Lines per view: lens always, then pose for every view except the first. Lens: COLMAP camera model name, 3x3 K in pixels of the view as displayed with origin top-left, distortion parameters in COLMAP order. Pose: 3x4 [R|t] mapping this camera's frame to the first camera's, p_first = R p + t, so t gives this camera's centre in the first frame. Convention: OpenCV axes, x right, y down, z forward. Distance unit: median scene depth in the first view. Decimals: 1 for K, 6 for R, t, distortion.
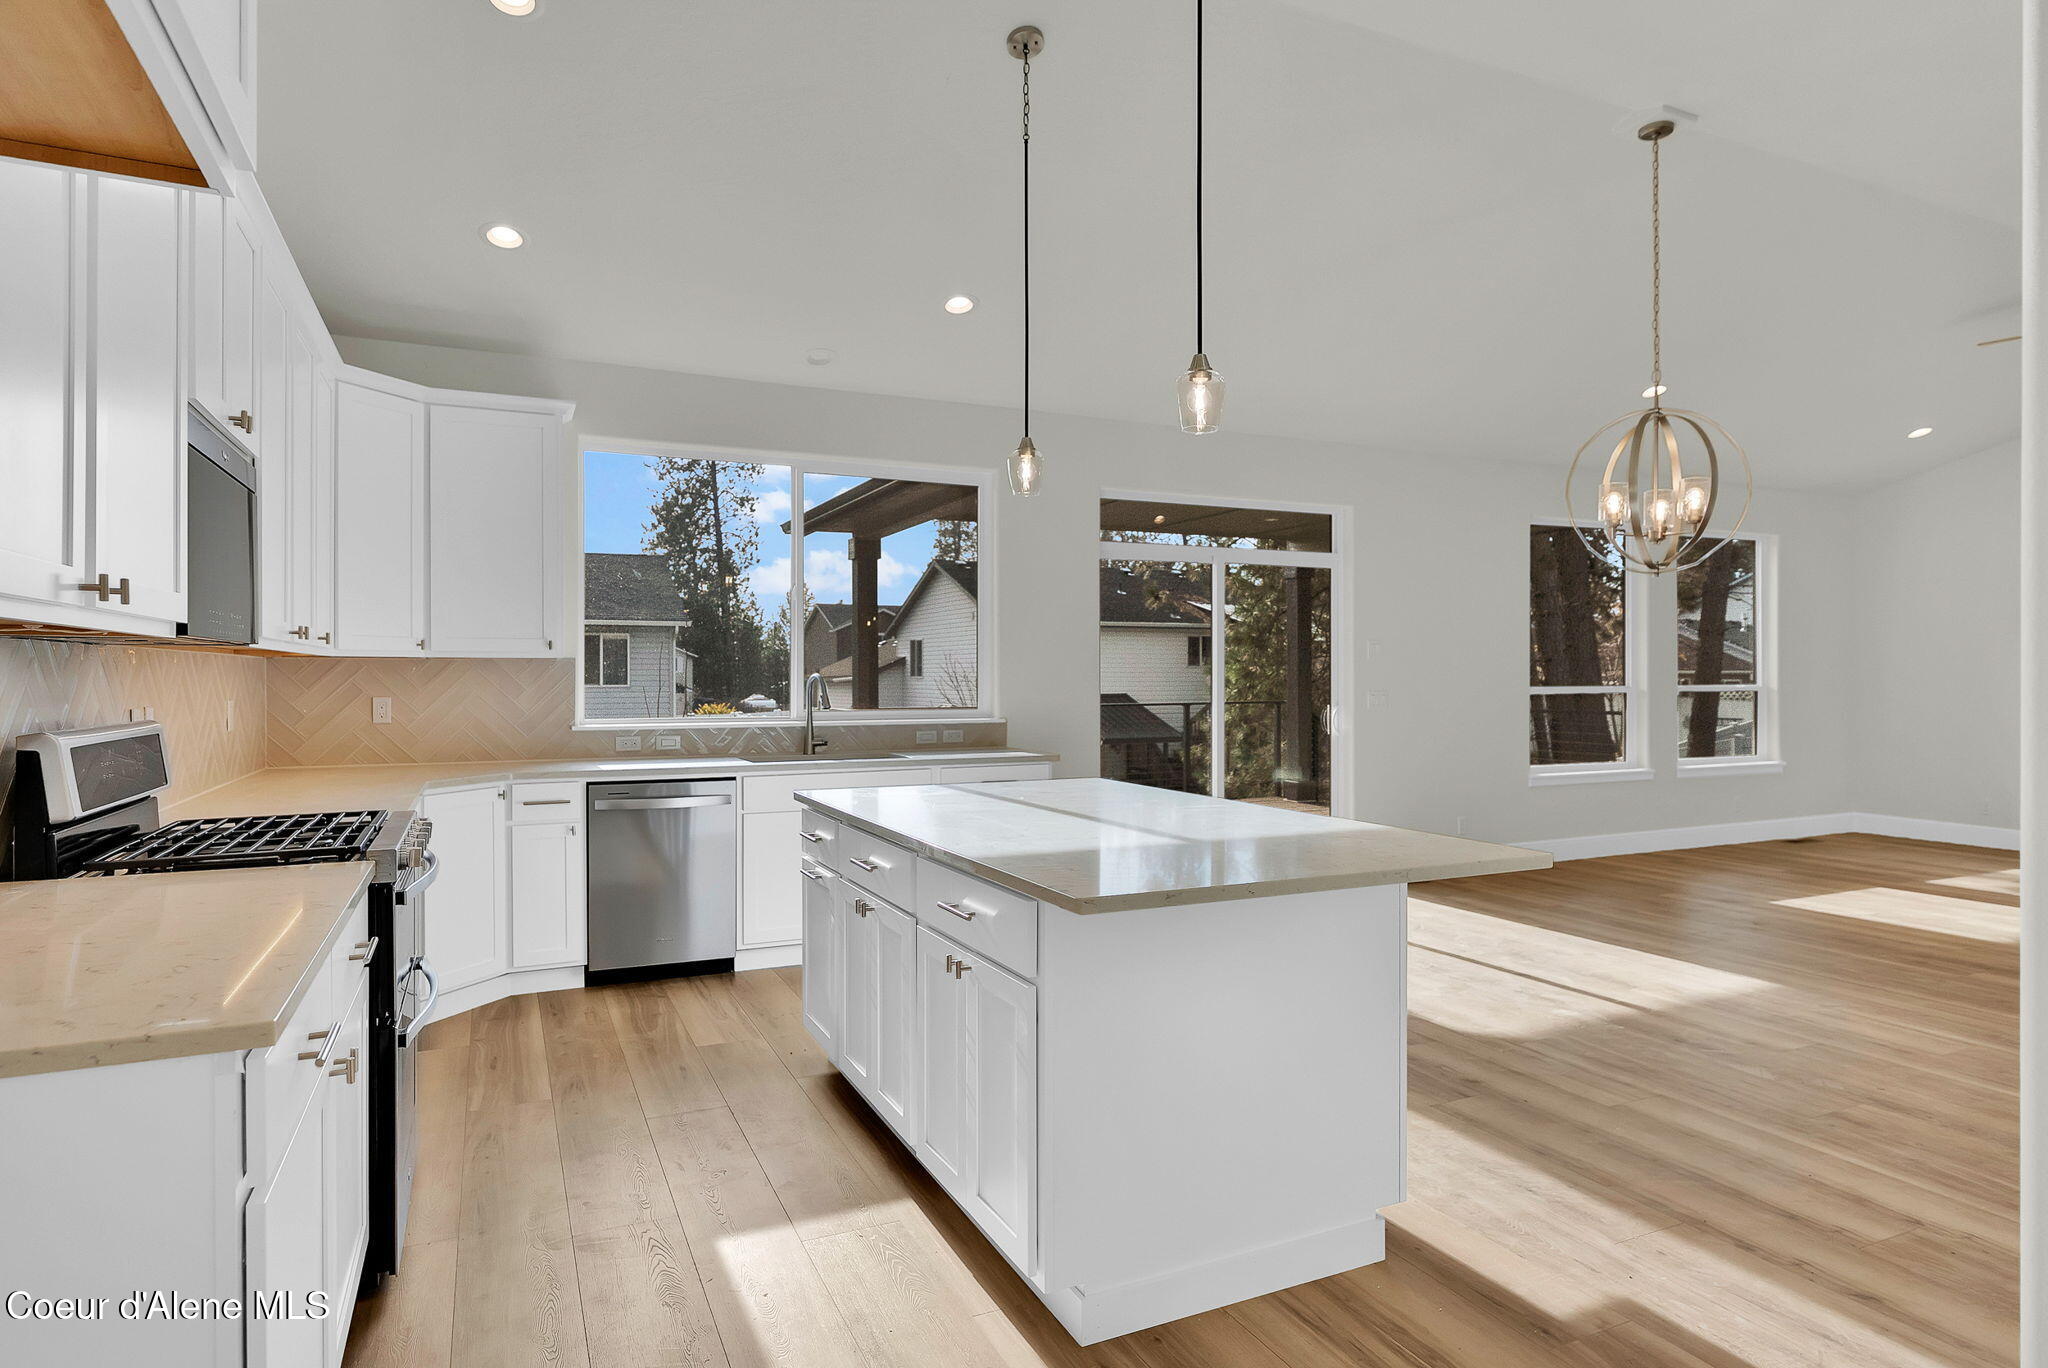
lens RADIAL K [[1148.7, 0, 1027.2], [0, 1148.7, 675.3], [0, 0, 1]] dist [-0.007165, 0.006647]
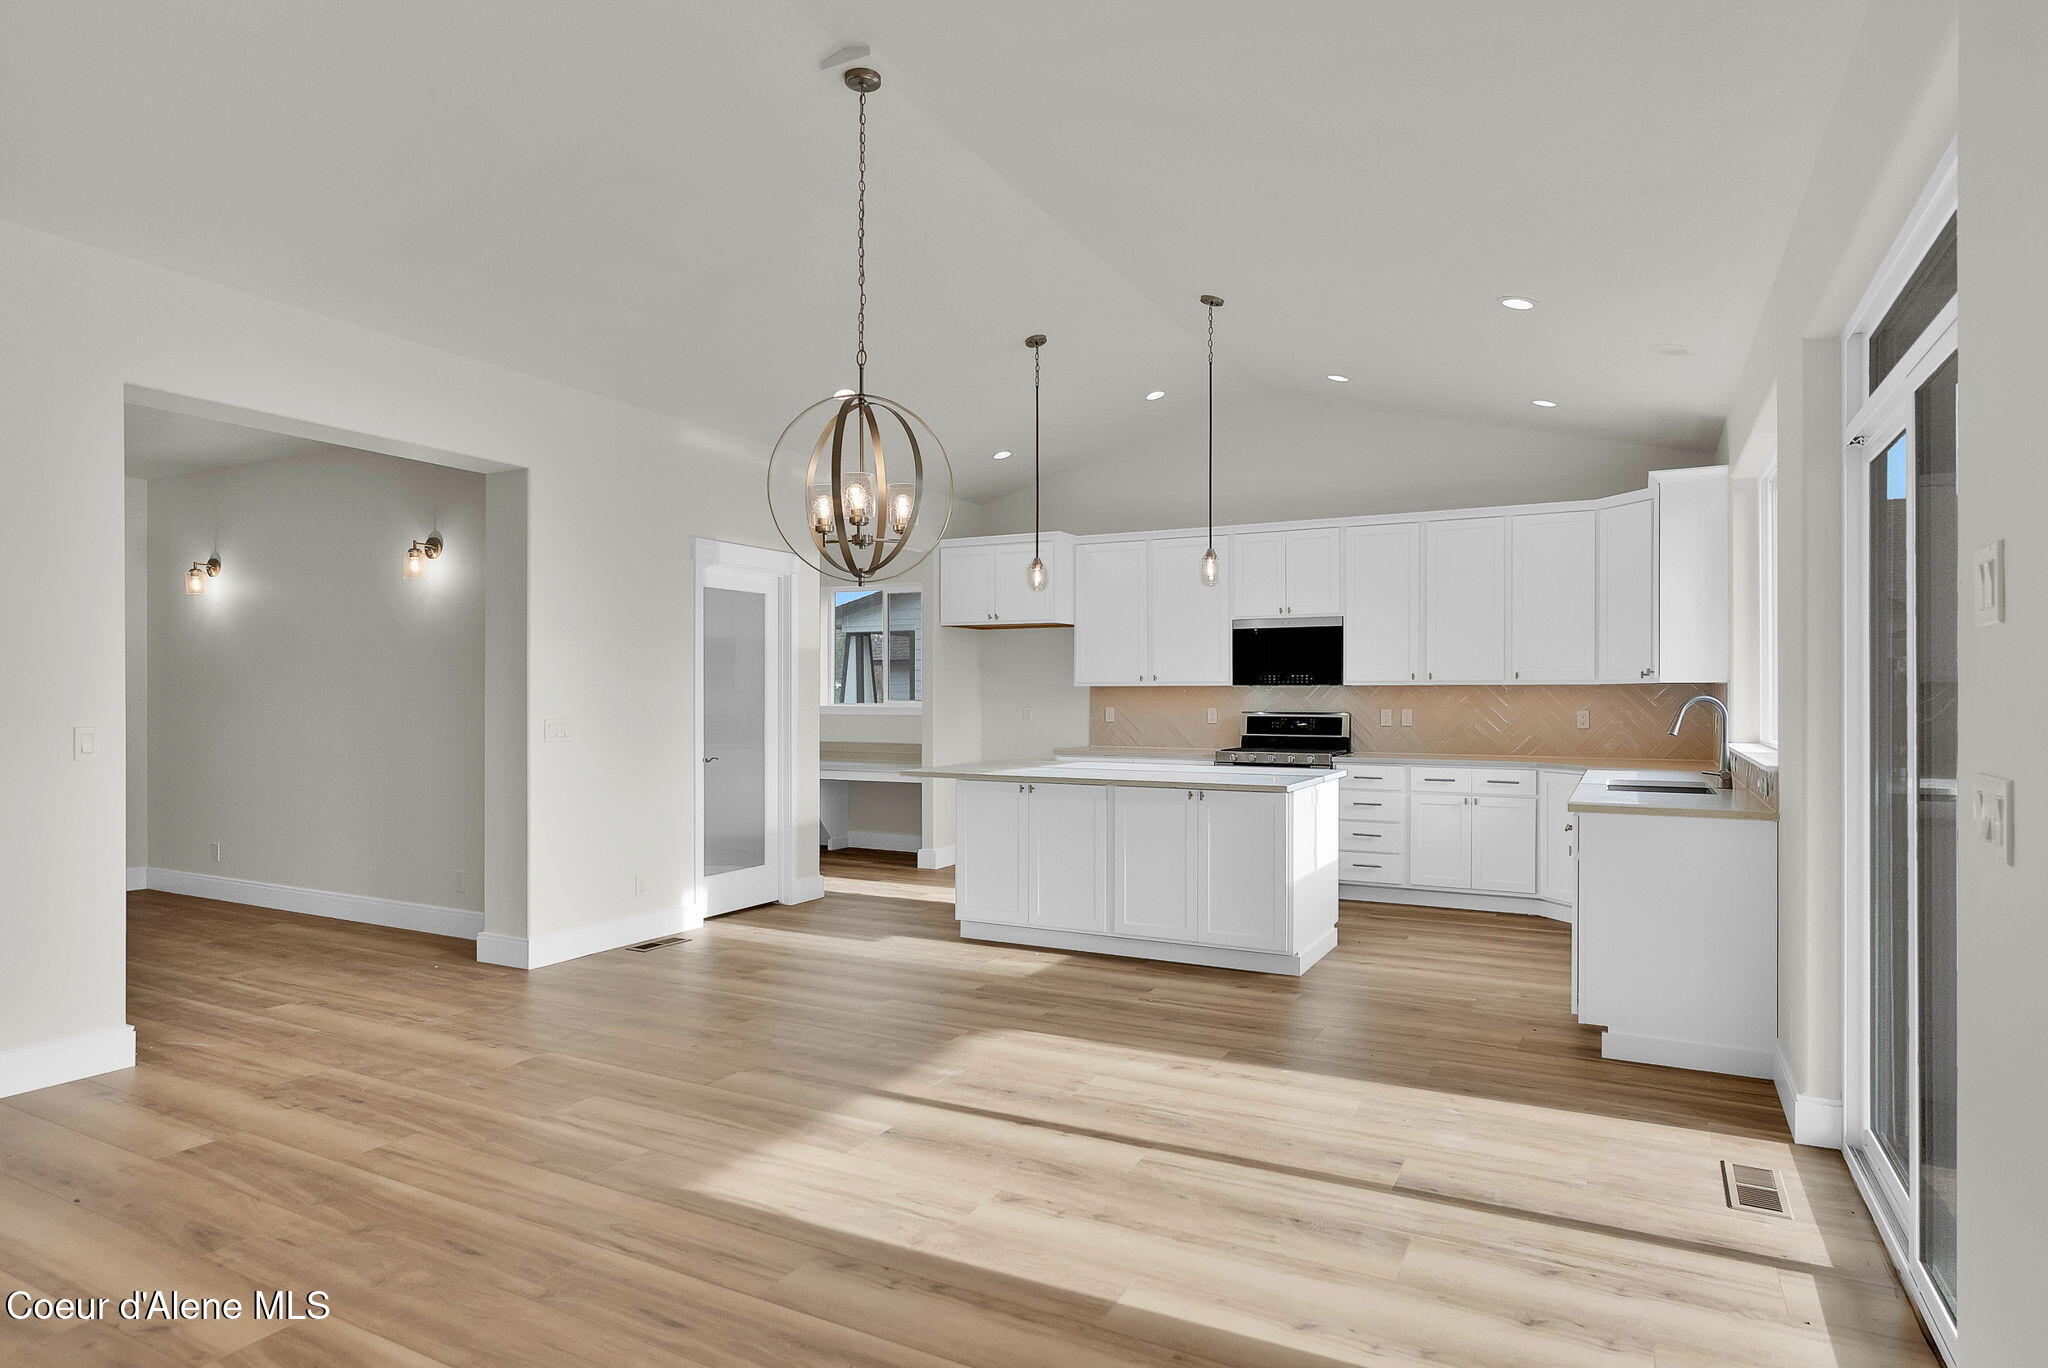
lens RADIAL K [[1148.7, 0, 1019.9], [0, 1148.7, 683.0], [0, 0, 1]] dist [-0.007165, 0.006647]
pose [[-0.807461, -0.005106, -0.589899, 1.143212], [0.001746, 0.999937, -0.011044, -0.001768], [0.589918, -0.009947, -0.807402, 2.106276]]
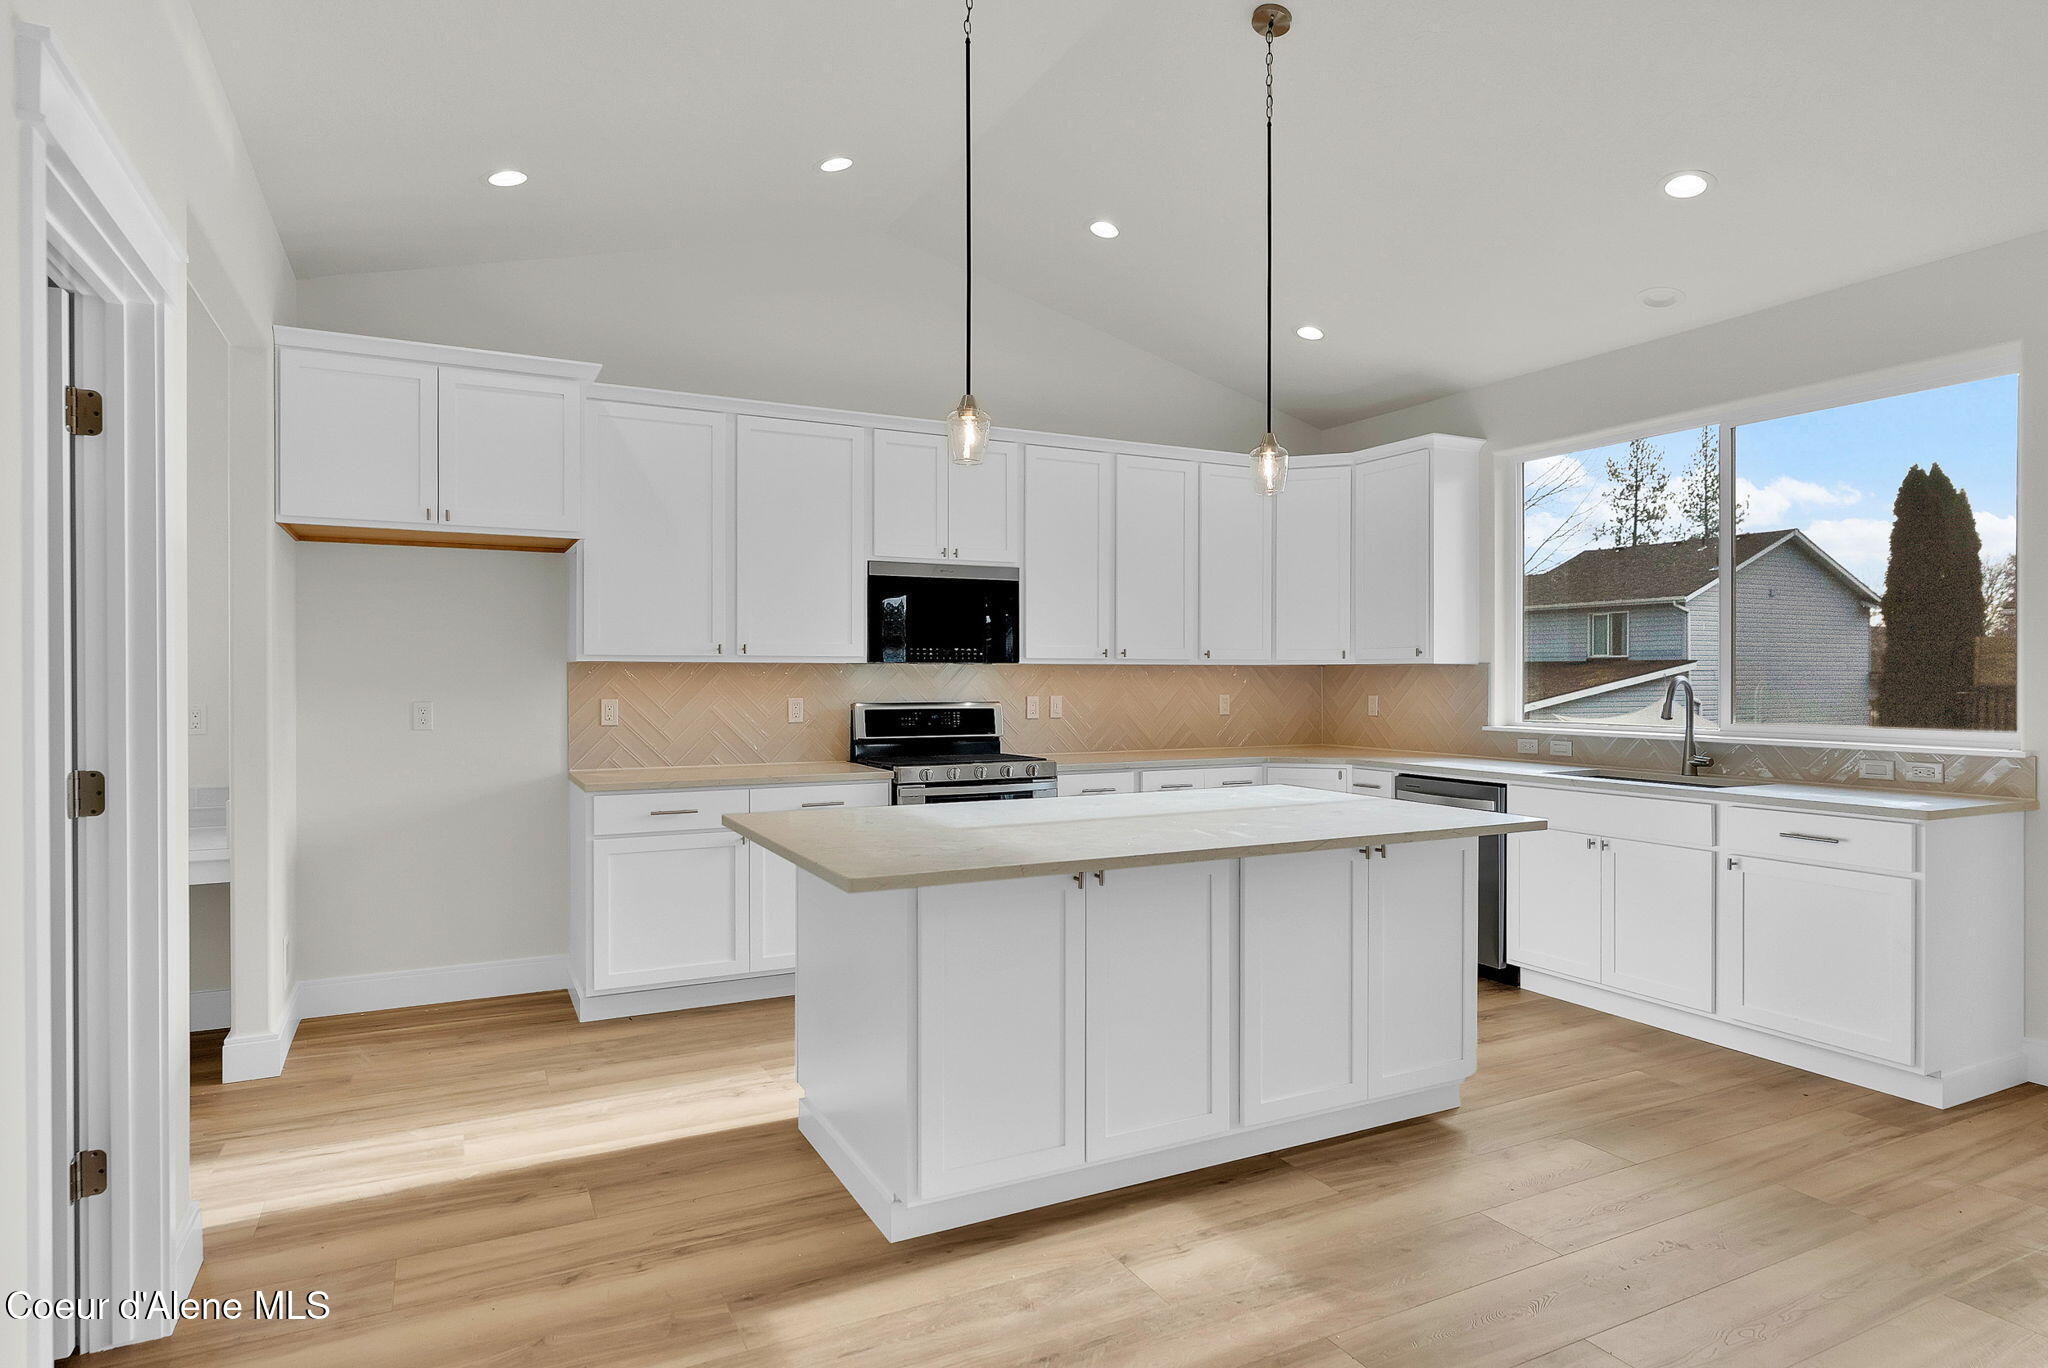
lens RADIAL K [[1148.7, 0, 1025.1], [0, 1148.7, 685.5], [0, 0, 1]] dist [-0.007165, 0.006647]
pose [[0.030752, 0.011752, -0.999458, 0.941254], [0.000695, 0.999930, 0.011779, -0.008845], [0.999527, -0.001057, 0.030742, 0.755852]]
